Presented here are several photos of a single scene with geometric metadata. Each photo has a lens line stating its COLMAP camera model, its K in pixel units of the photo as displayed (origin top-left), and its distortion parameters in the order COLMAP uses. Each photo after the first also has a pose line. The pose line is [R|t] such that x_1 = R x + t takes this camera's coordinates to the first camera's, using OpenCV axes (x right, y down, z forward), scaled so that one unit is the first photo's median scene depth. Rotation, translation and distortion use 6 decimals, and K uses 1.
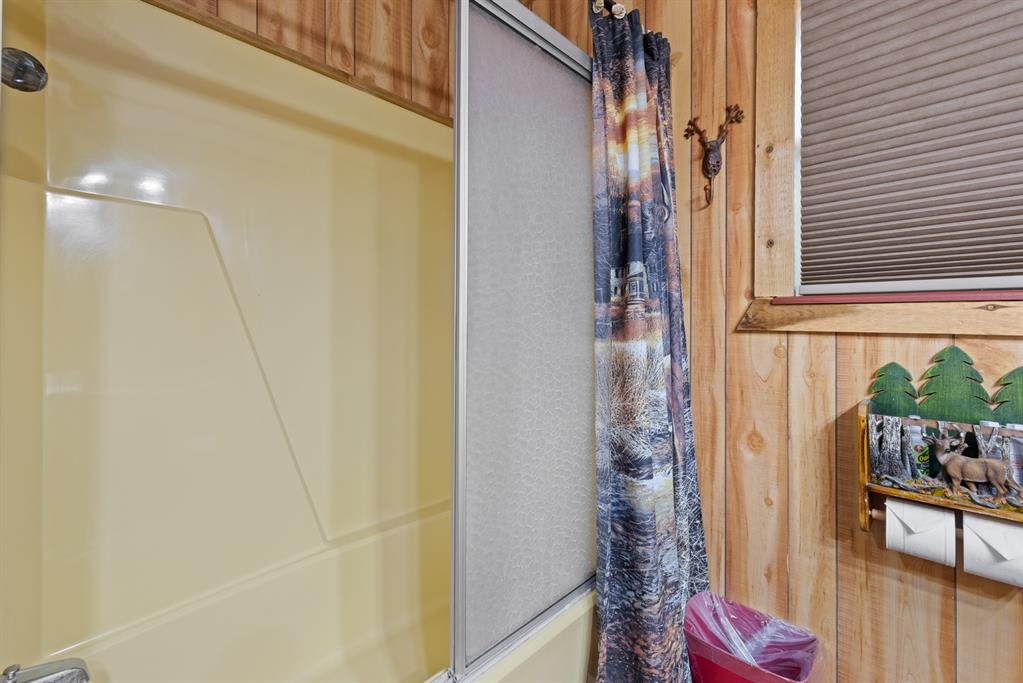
lens RADIAL K [[439.9, 0, 508.1], [0, 439.9, 315.7], [0, 0, 1]] dist [0.003849, 0.000297]
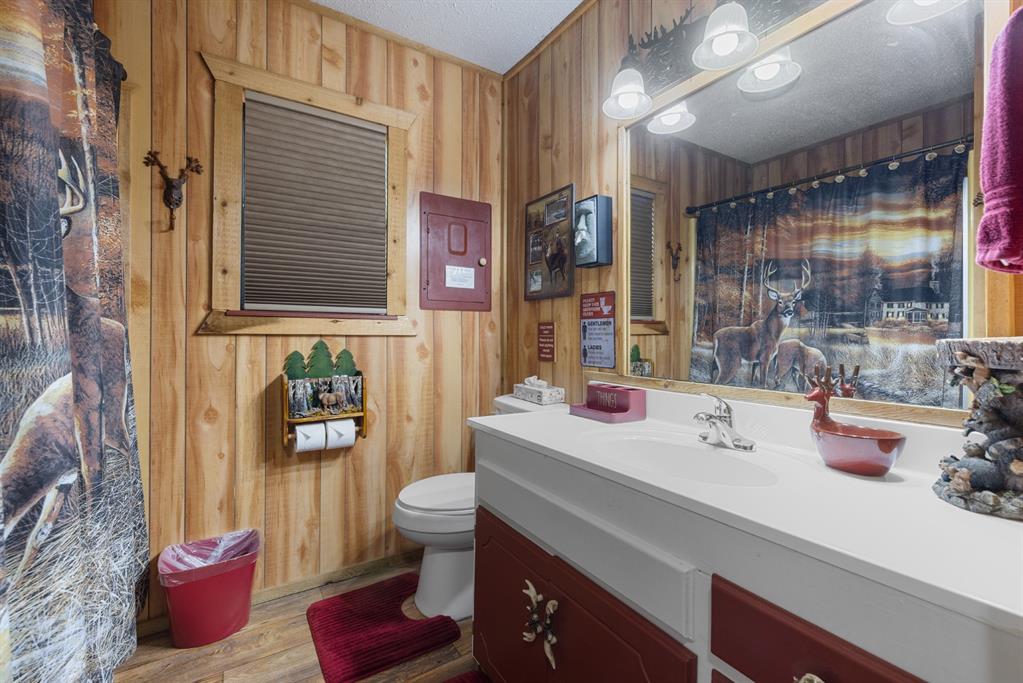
lens RADIAL K [[432.7, 0, 505.5], [0, 432.7, 335.1], [0, 0, 1]] dist [-0.000179, 0.000047]
pose [[0.229576, -0.005283, 0.973276, -0.548134], [-0.016644, 0.999818, 0.009353, 0.010459], [-0.973148, -0.018347, 0.229446, -0.193501]]
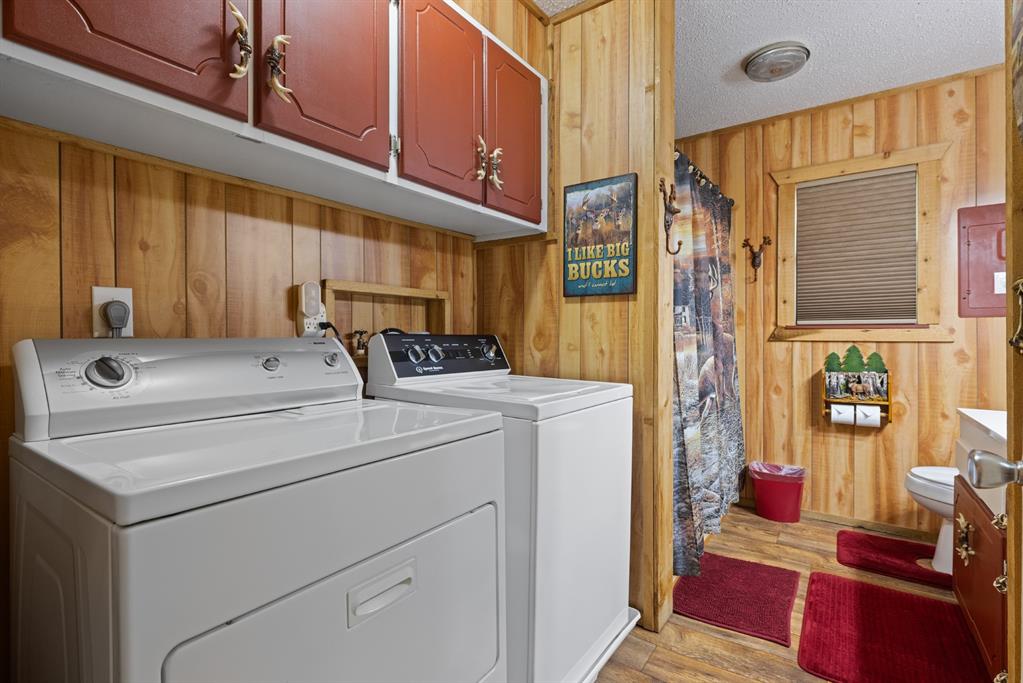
lens RADIAL K [[485.0, 0, 511.3], [0, 485.0, 335.2], [0, 0, 1]] dist [0.000585, 0.000409]
pose [[0.986007, -0.004102, 0.166651, -1.220179], [0.002665, 0.999957, 0.008845, -0.018946], [-0.166680, -0.008278, 0.985976, -1.239345]]
